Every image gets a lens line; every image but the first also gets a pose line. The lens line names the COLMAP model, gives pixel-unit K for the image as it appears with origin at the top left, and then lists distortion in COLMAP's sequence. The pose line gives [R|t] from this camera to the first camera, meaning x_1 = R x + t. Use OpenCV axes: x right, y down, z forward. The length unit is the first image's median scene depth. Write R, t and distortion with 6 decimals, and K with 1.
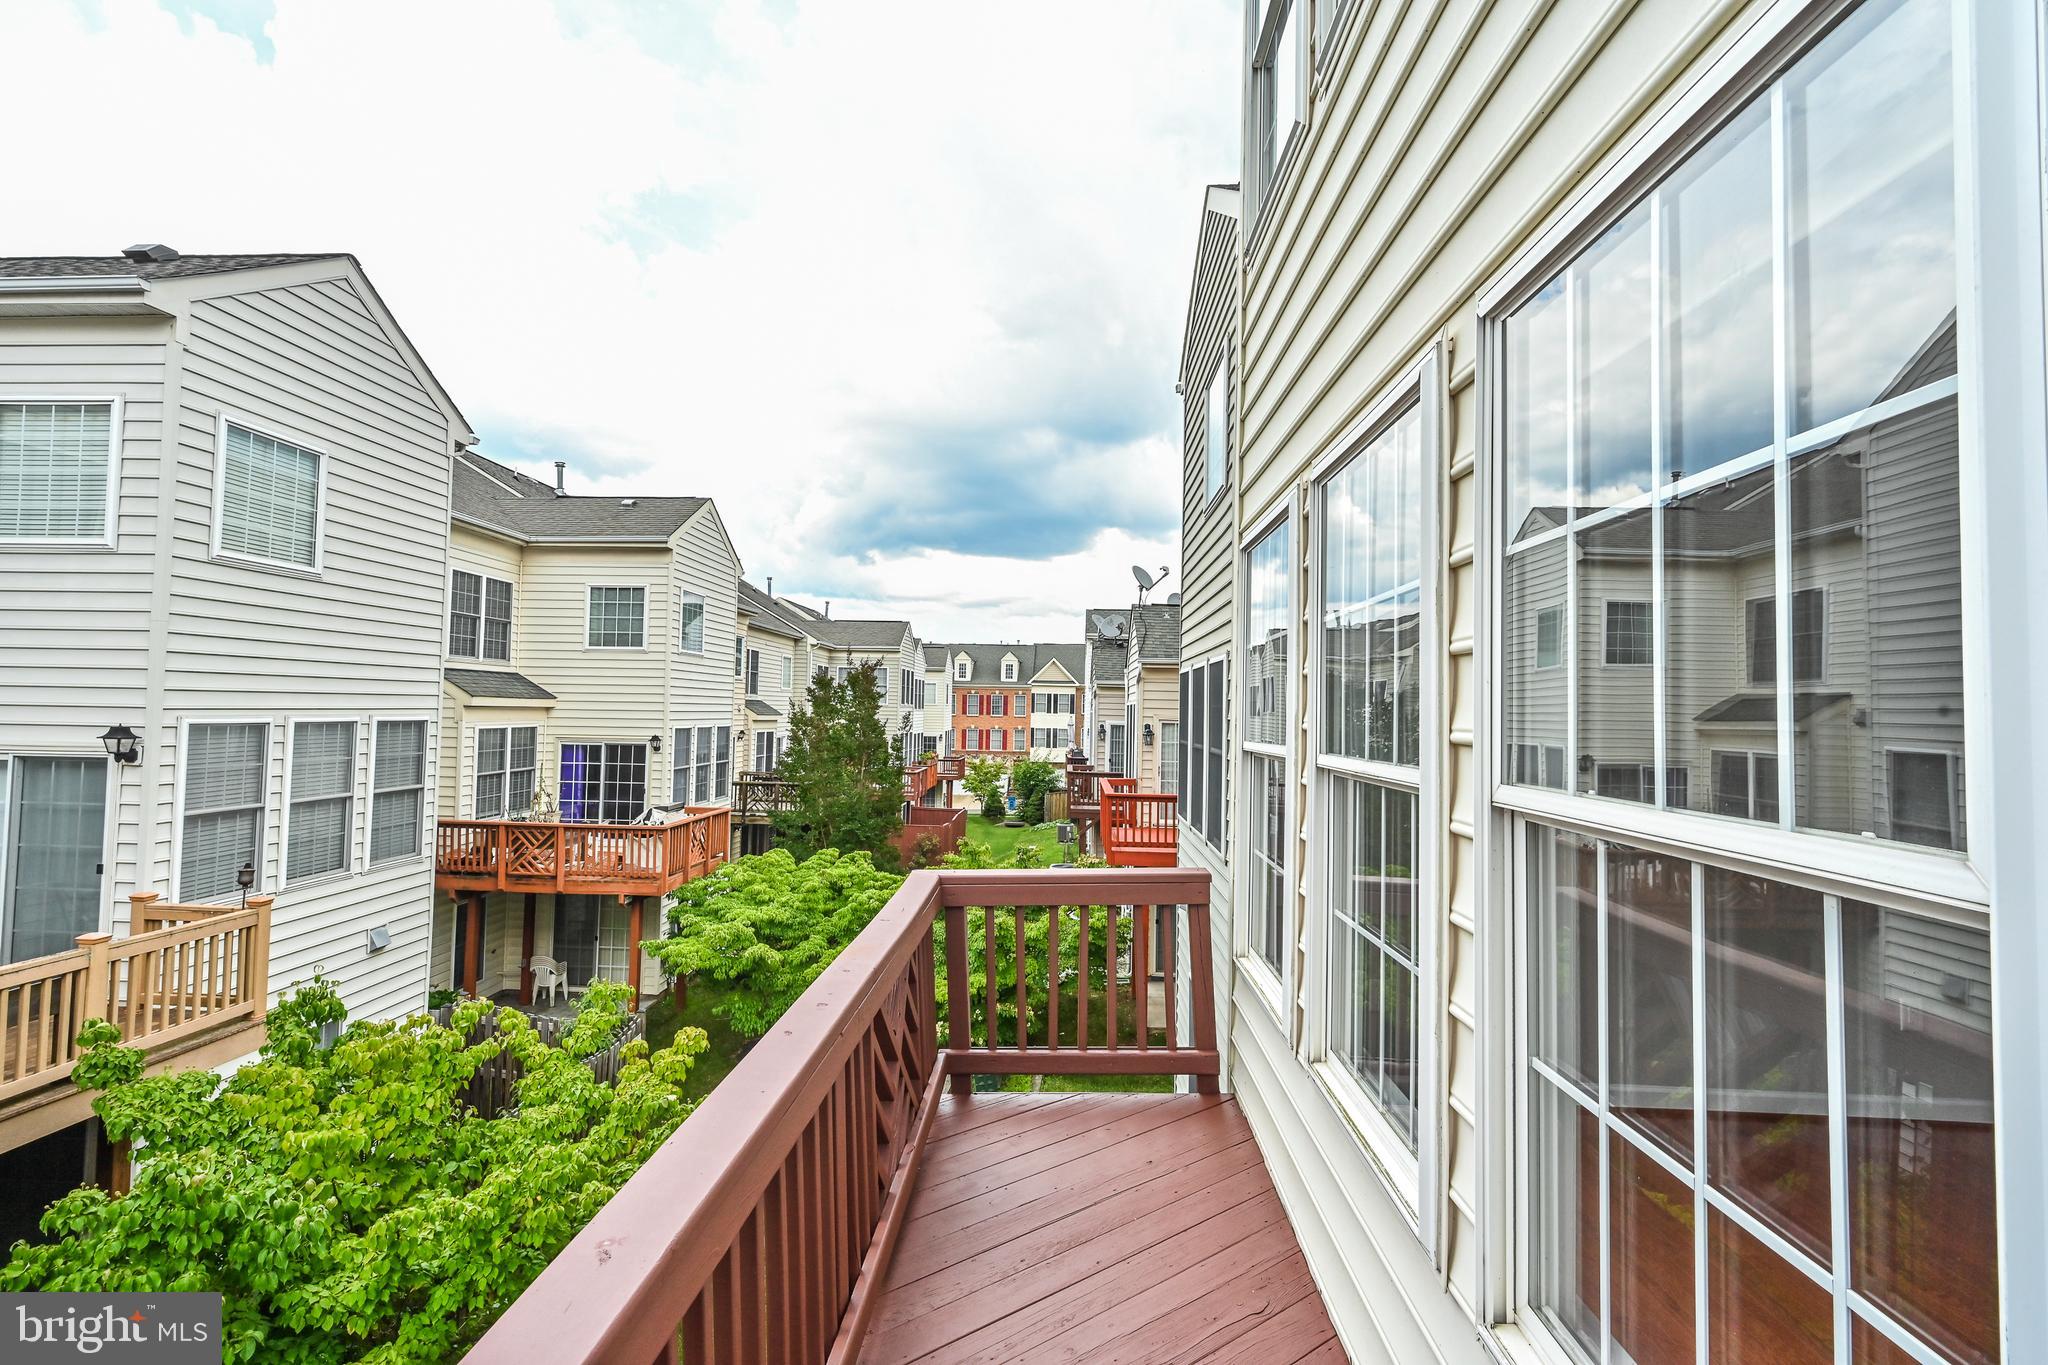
lens RADIAL K [[943.7, 0, 1020.8], [0, 943.7, 675.3], [0, 0, 1]] dist [-0.000601, 0.000353]
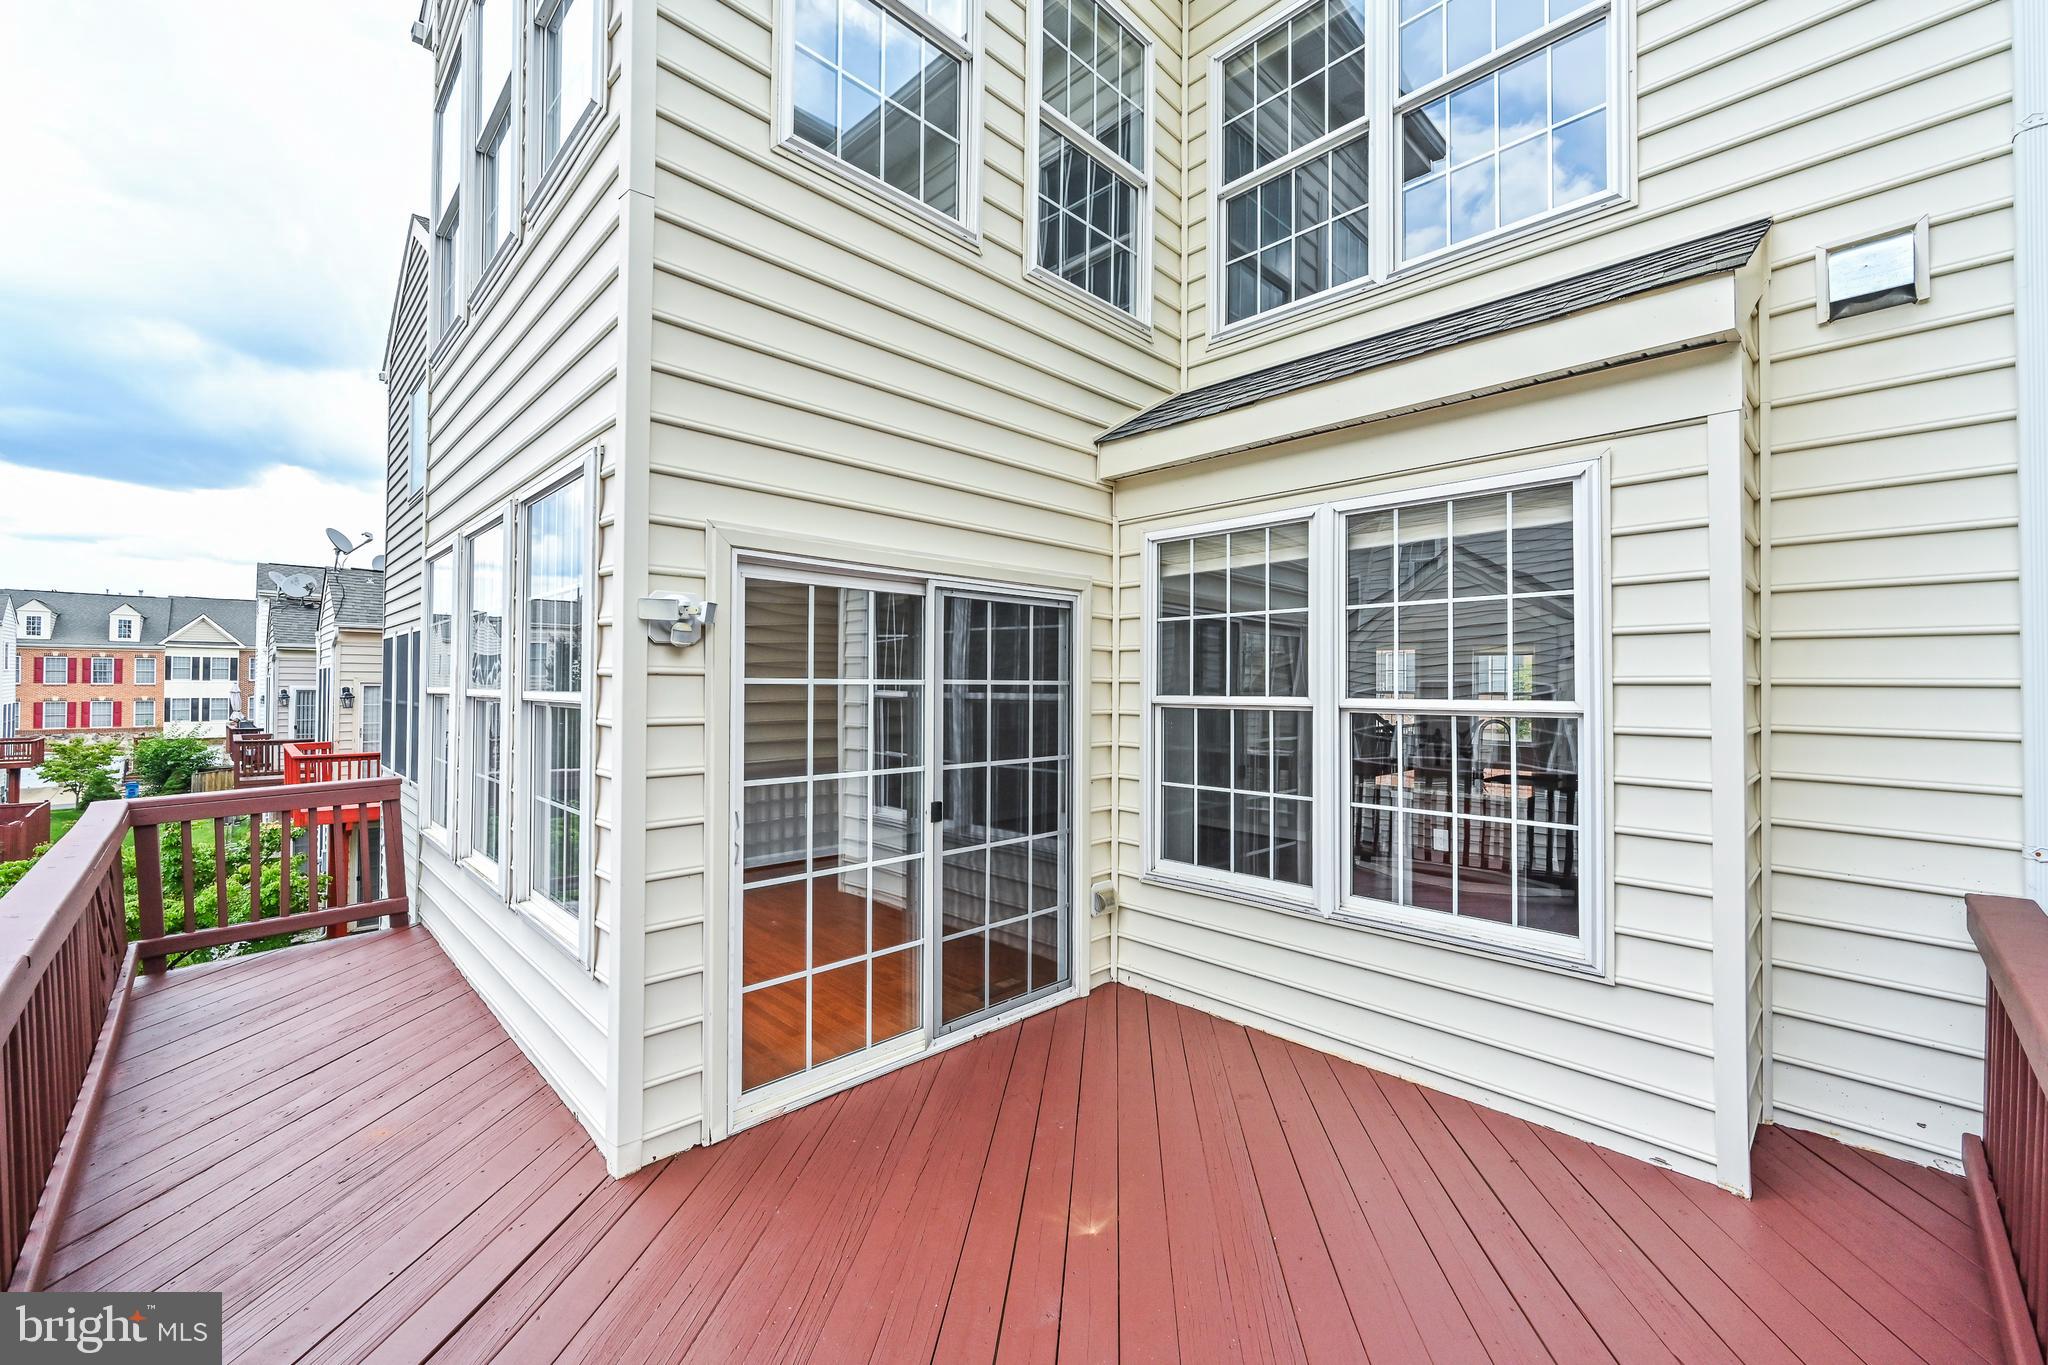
lens RADIAL K [[813.3, 0, 1021.4], [0, 813.3, 677.2], [0, 0, 1]] dist [-0.000631, -0.000351]
pose [[0.677302, -0.007753, 0.735664, -0.016760], [-0.021588, 0.999304, 0.030407, -0.001416], [-0.735388, -0.036477, 0.676663, -0.125163]]
